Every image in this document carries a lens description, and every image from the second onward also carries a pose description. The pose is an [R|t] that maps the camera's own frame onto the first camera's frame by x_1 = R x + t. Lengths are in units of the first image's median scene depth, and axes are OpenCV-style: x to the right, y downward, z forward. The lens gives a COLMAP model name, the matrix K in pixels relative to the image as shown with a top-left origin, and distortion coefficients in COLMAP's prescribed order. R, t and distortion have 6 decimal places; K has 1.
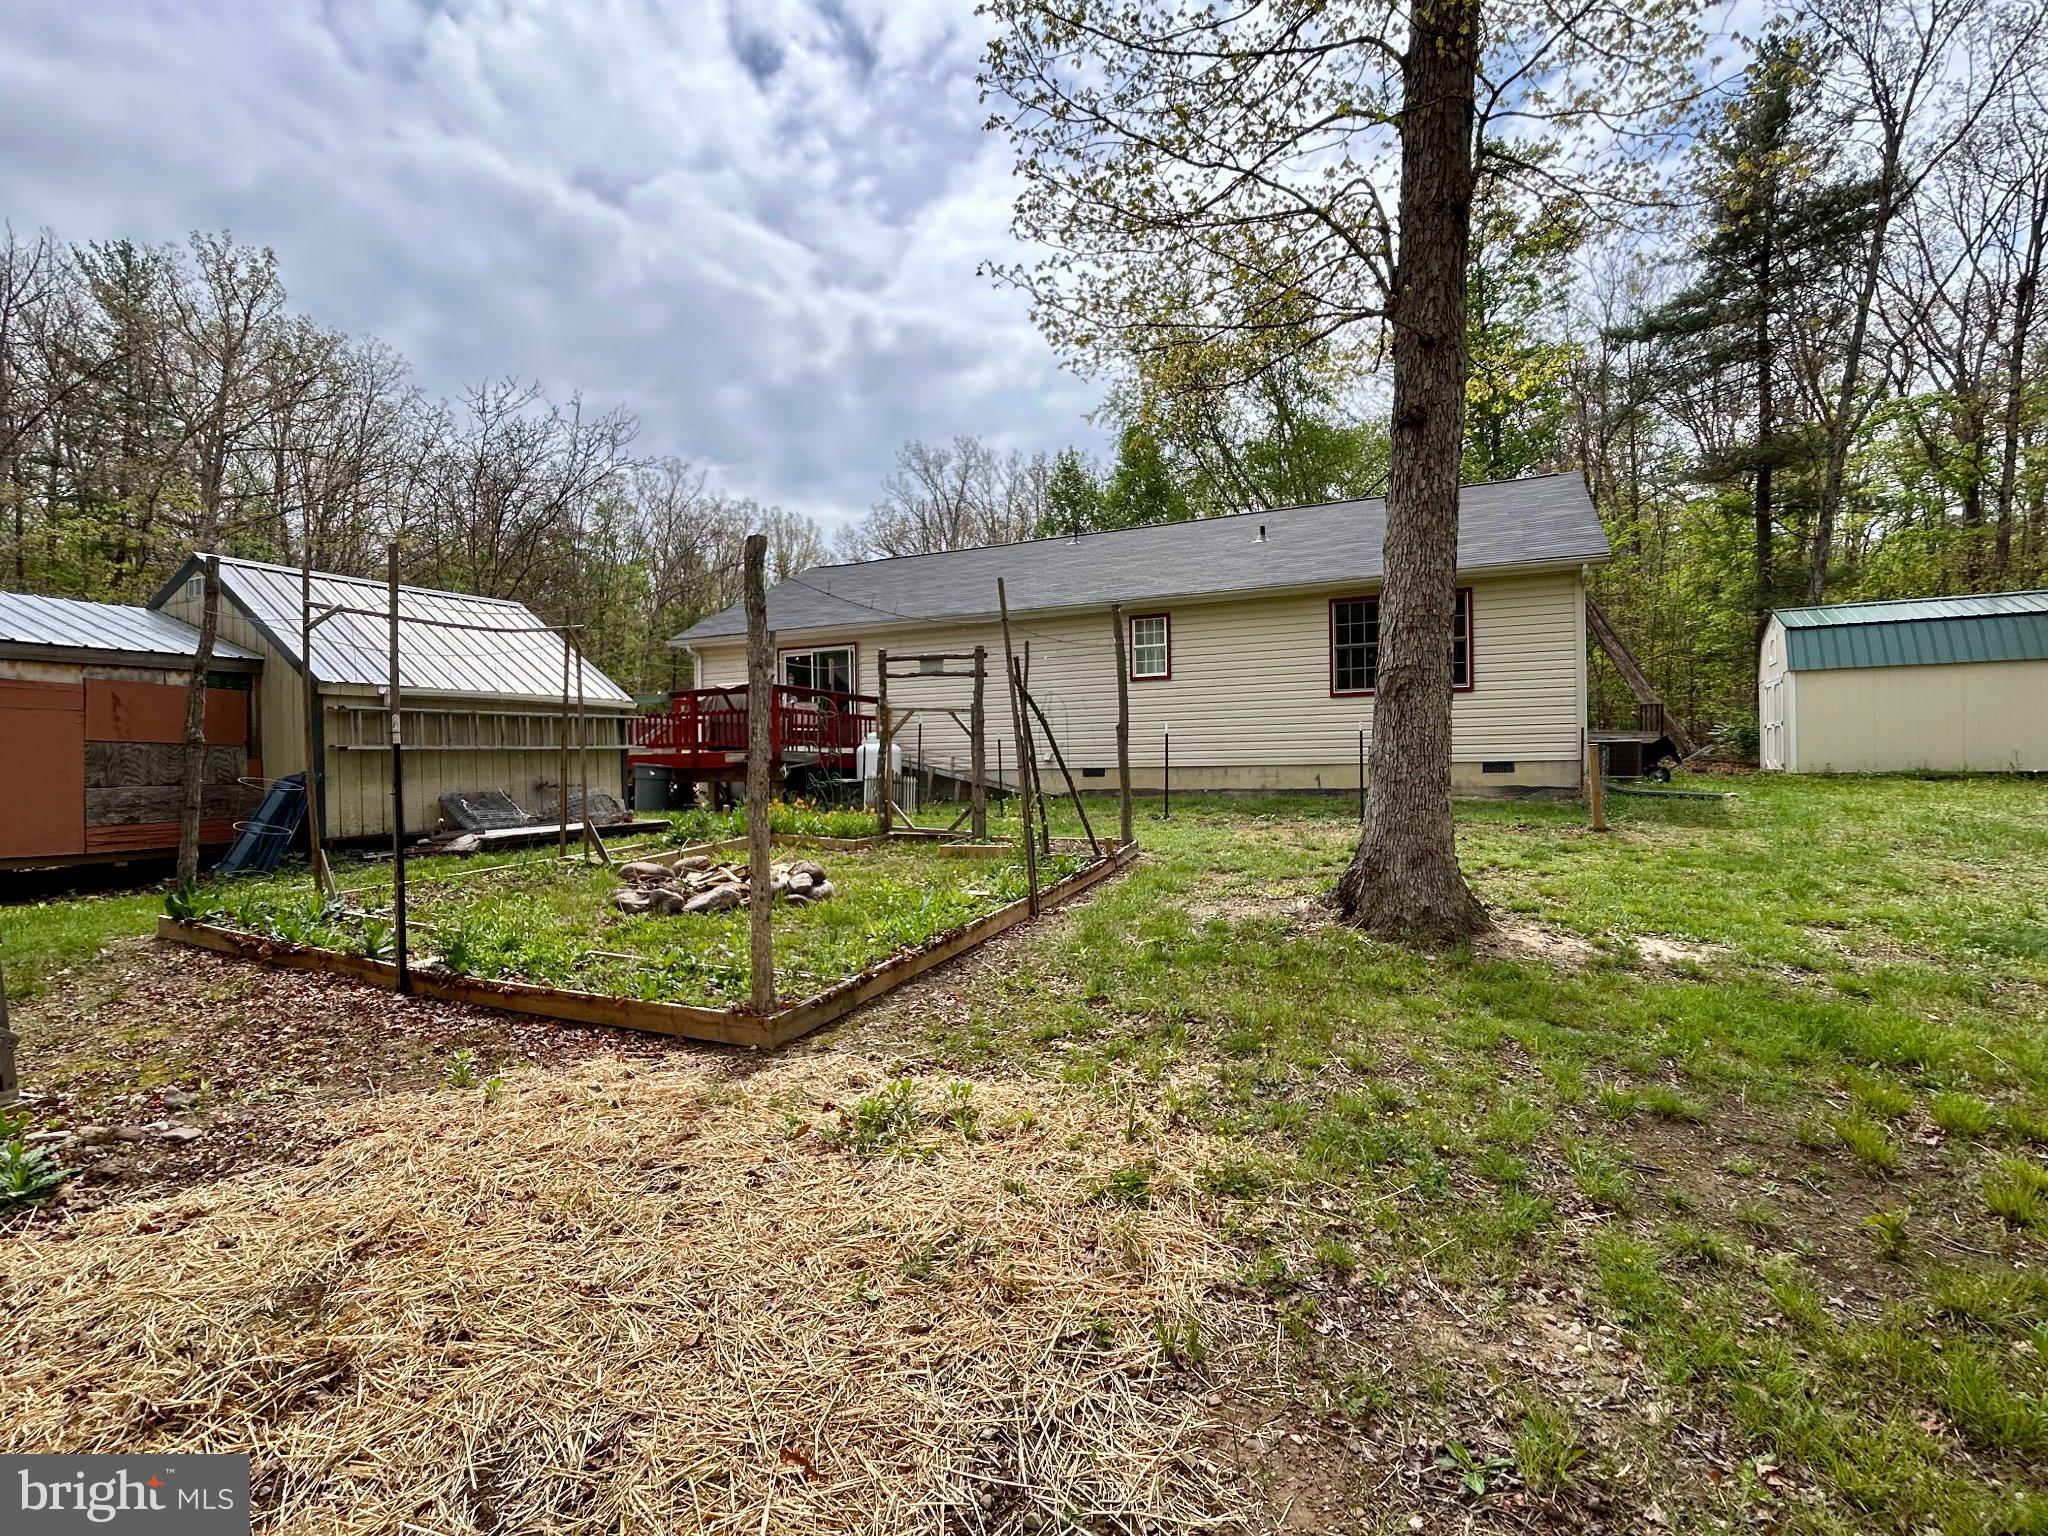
lens RADIAL K [[1021.4, 0, 1017.7], [0, 1021.4, 771.7], [0, 0, 1]] dist [0.006093, 0.000428]
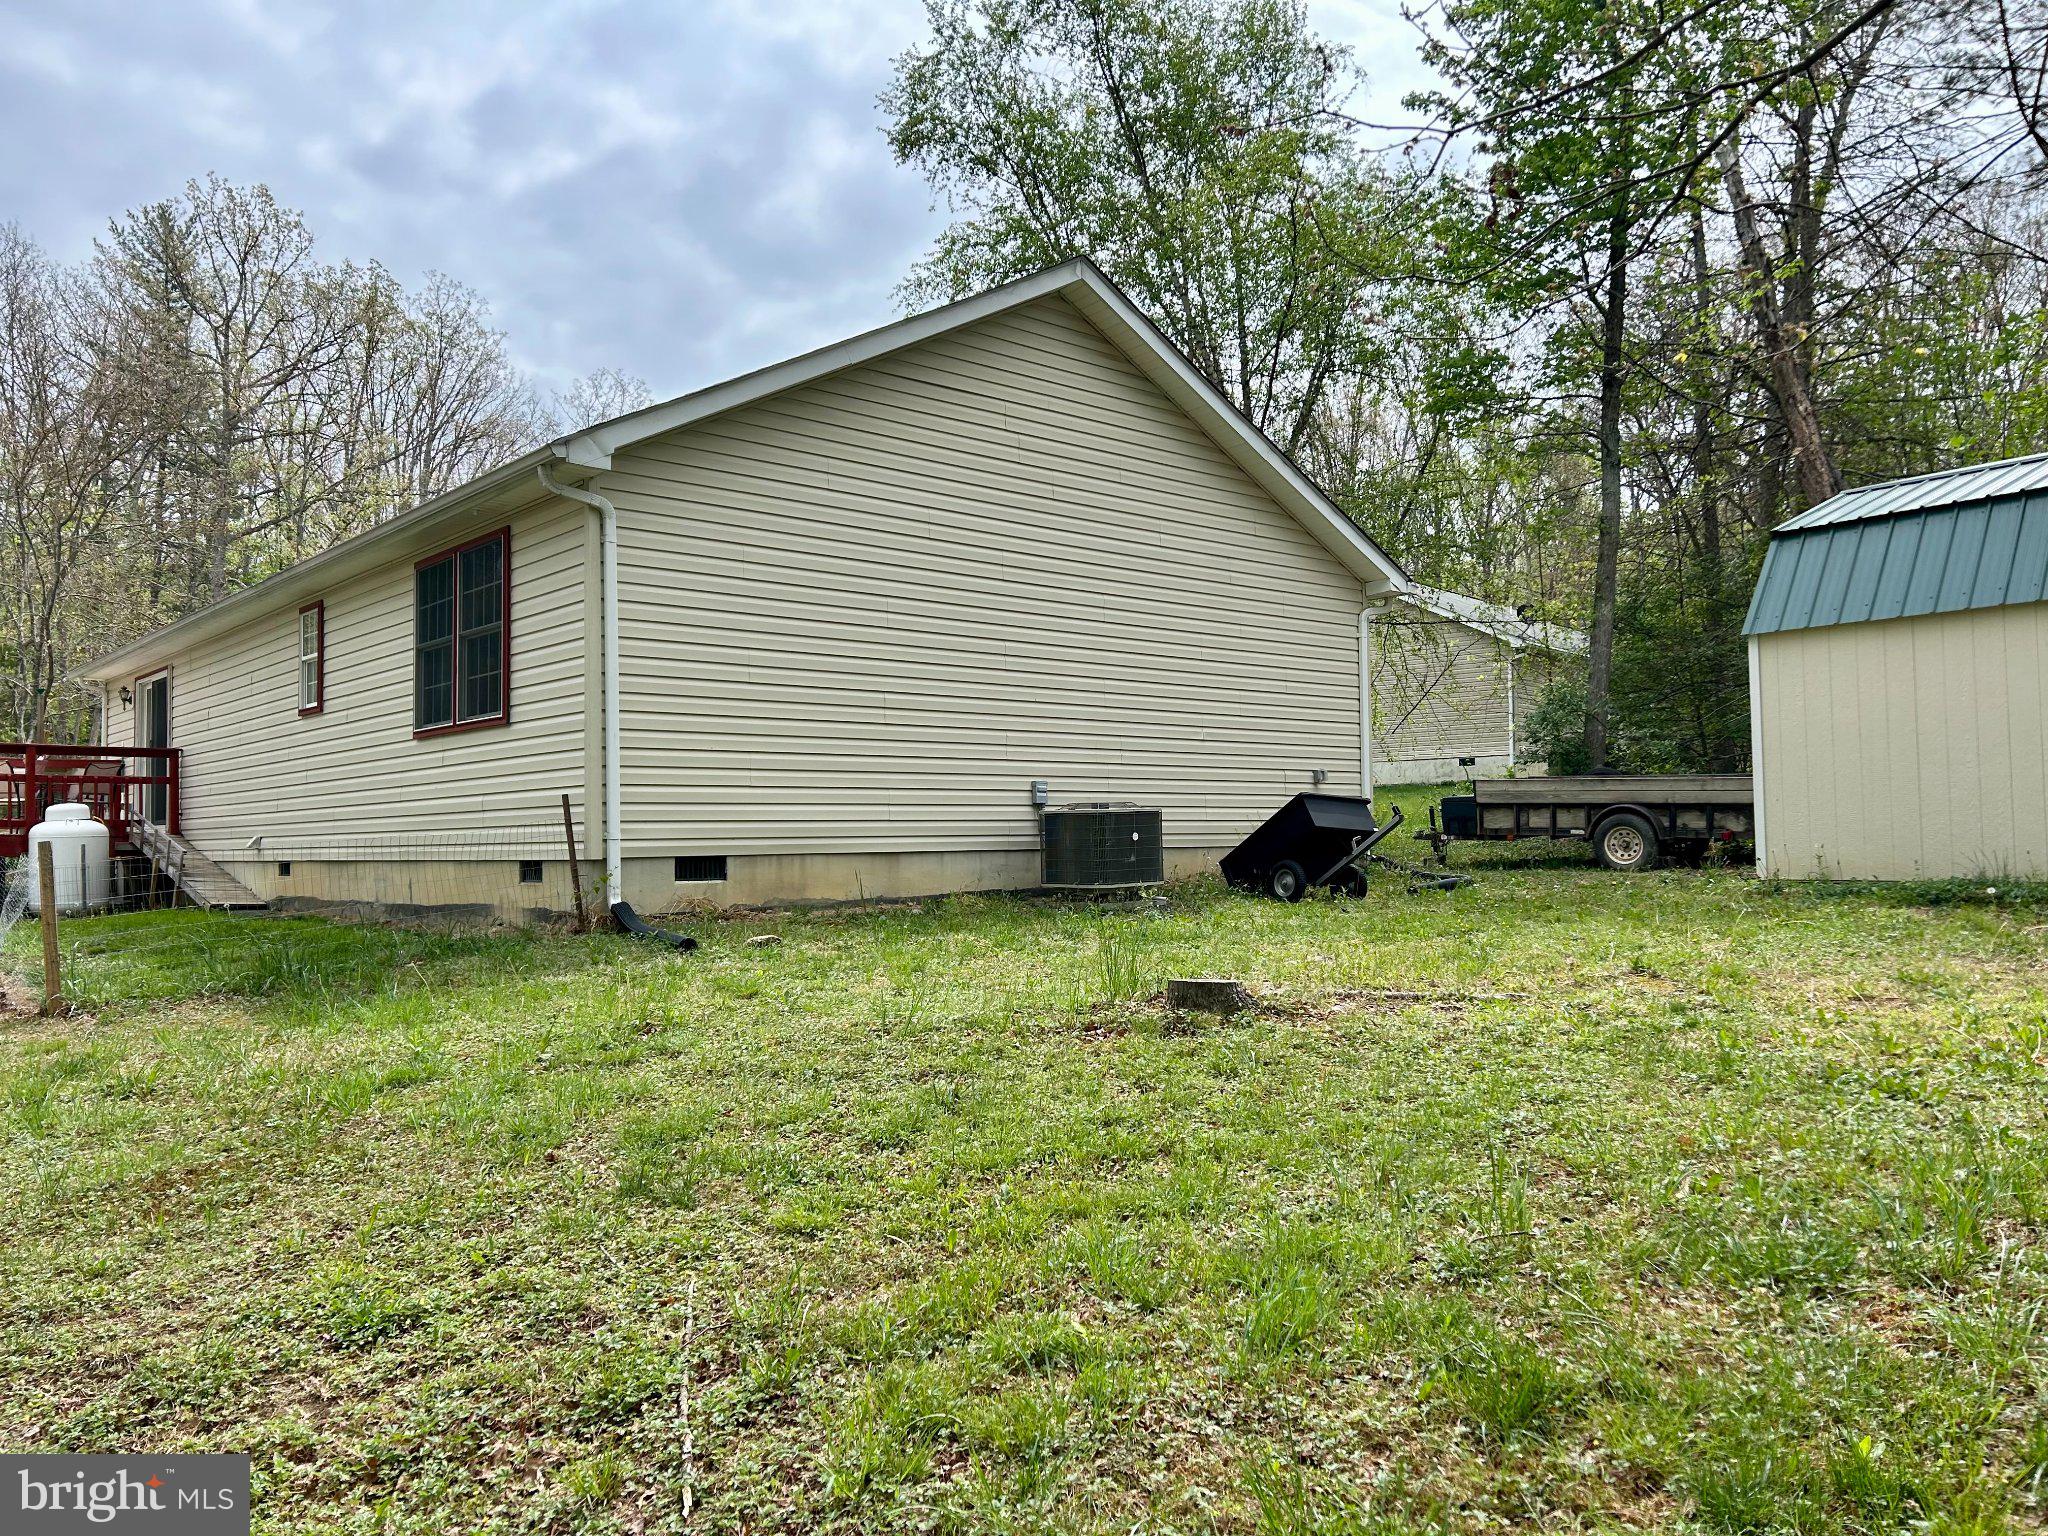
lens RADIAL K [[1518.8, 0, 1034.4], [0, 1518.8, 769.9], [0, 0, 1]] dist [0.052375, -0.006189]
pose [[0.932122, -0.019686, -0.361609, 0.917042], [0.007888, 0.999388, -0.034074, -0.025281], [0.362058, 0.028909, 0.931707, 0.347585]]
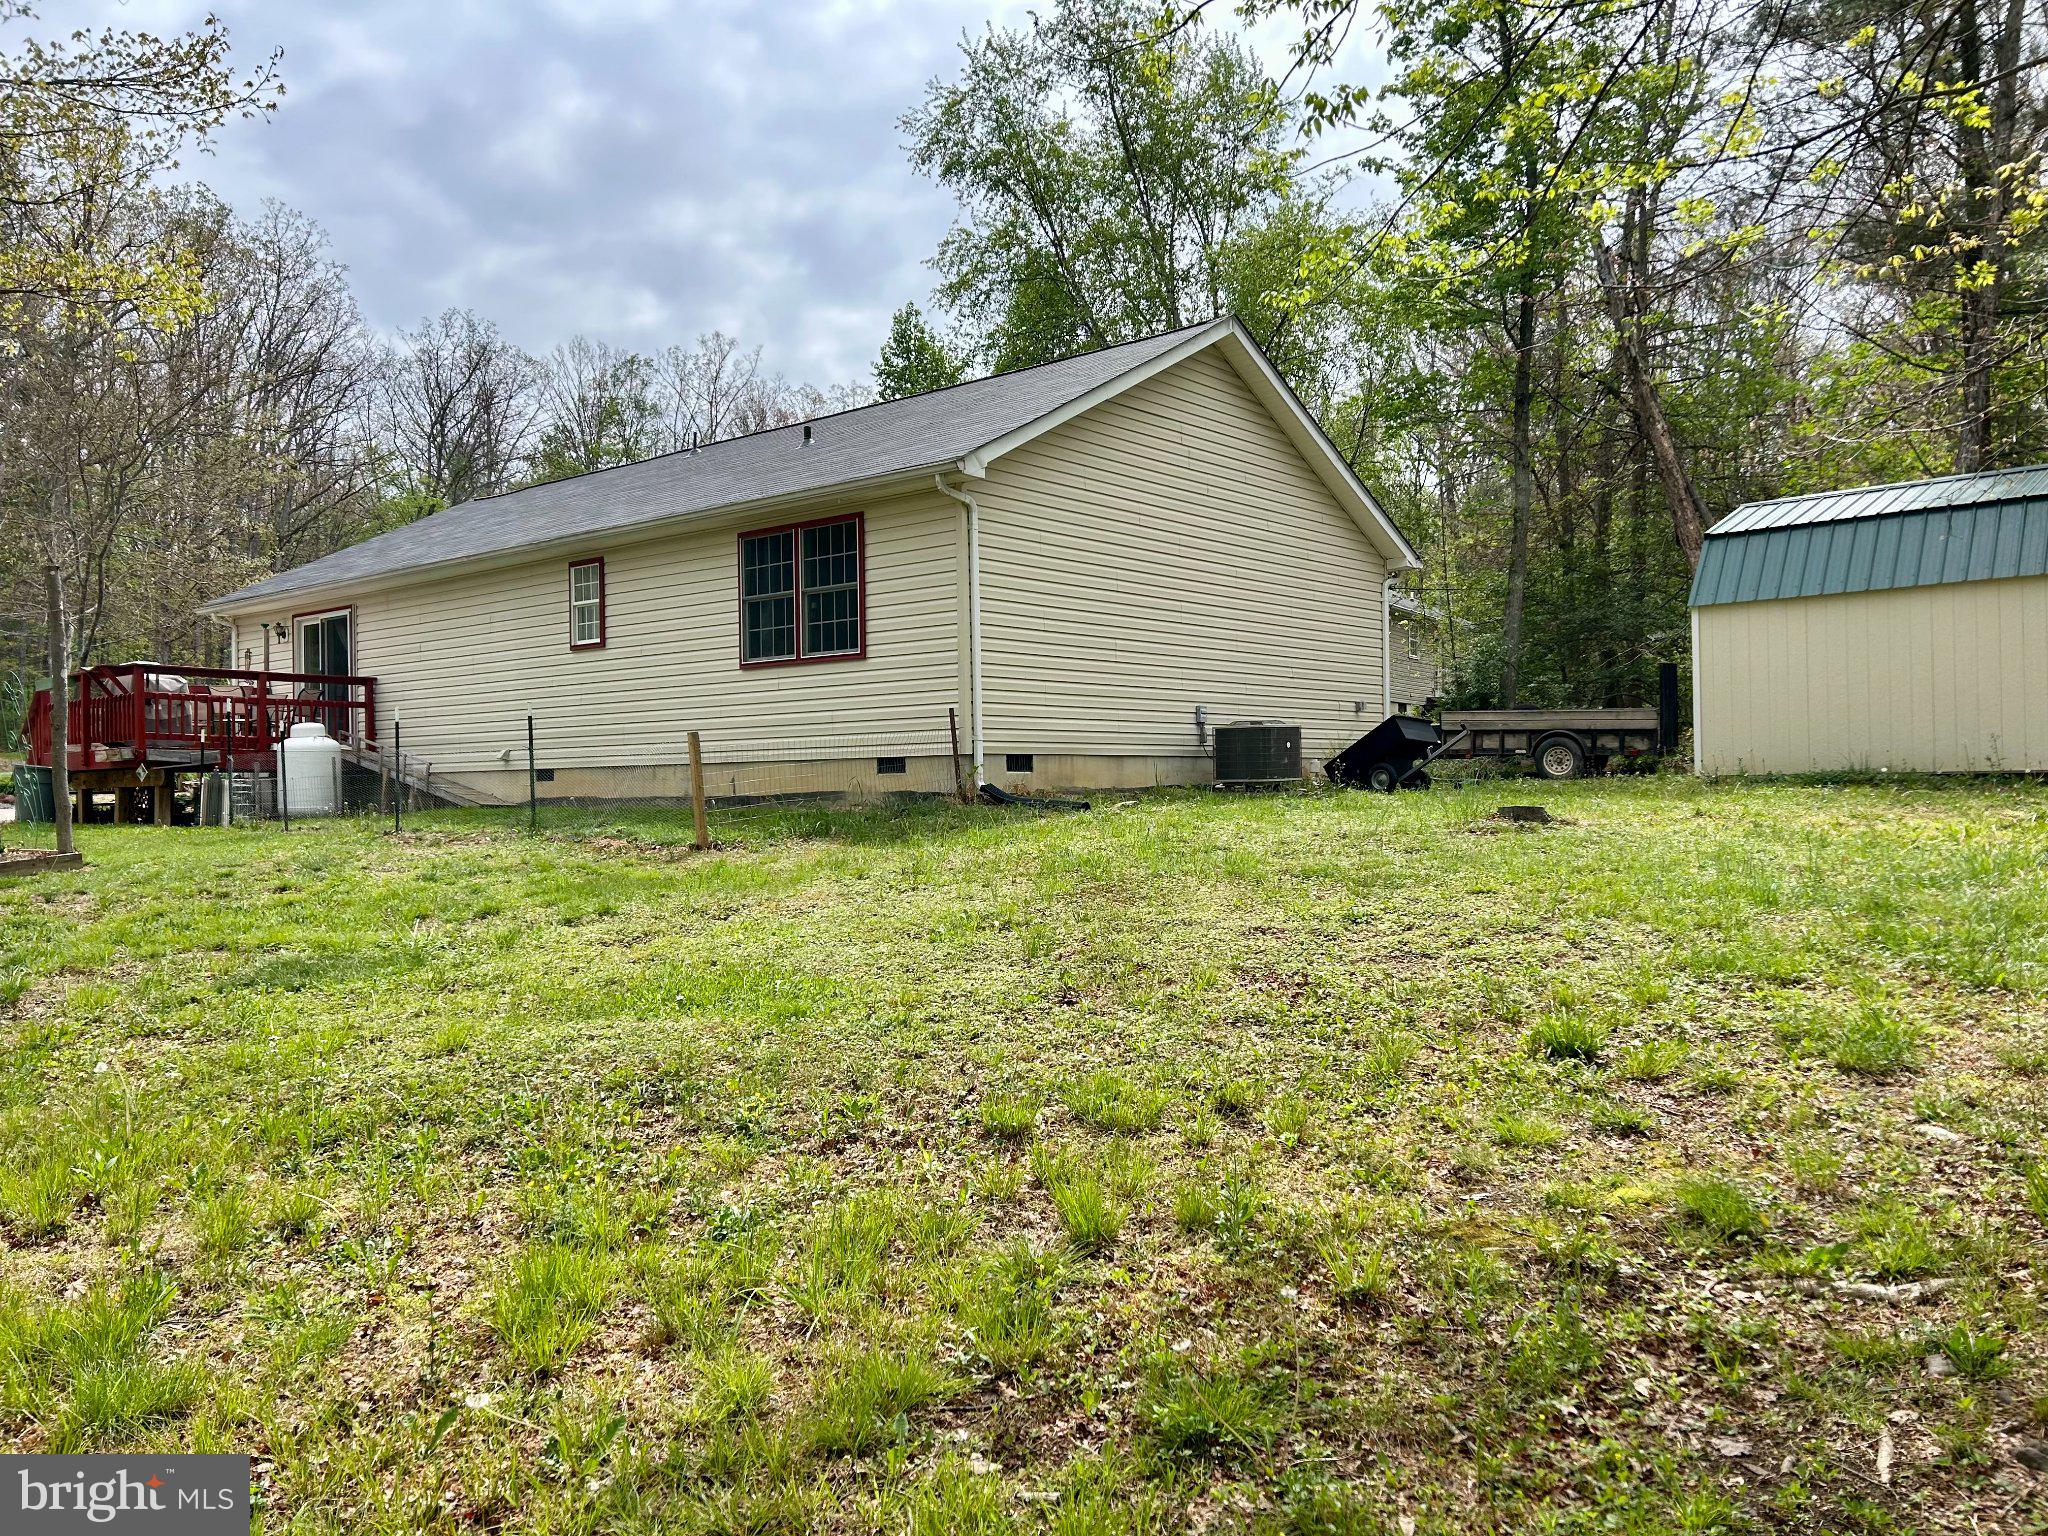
lens RADIAL K [[1518.8, 0, 1020.2], [0, 1518.8, 768.9], [0, 0, 1]] dist [0.052375, -0.006189]
pose [[0.975636, -0.006069, -0.219311, 0.734140], [0.006239, 0.999981, 0.000083, -0.001315], [0.219306, -0.001449, 0.975655, -0.009826]]
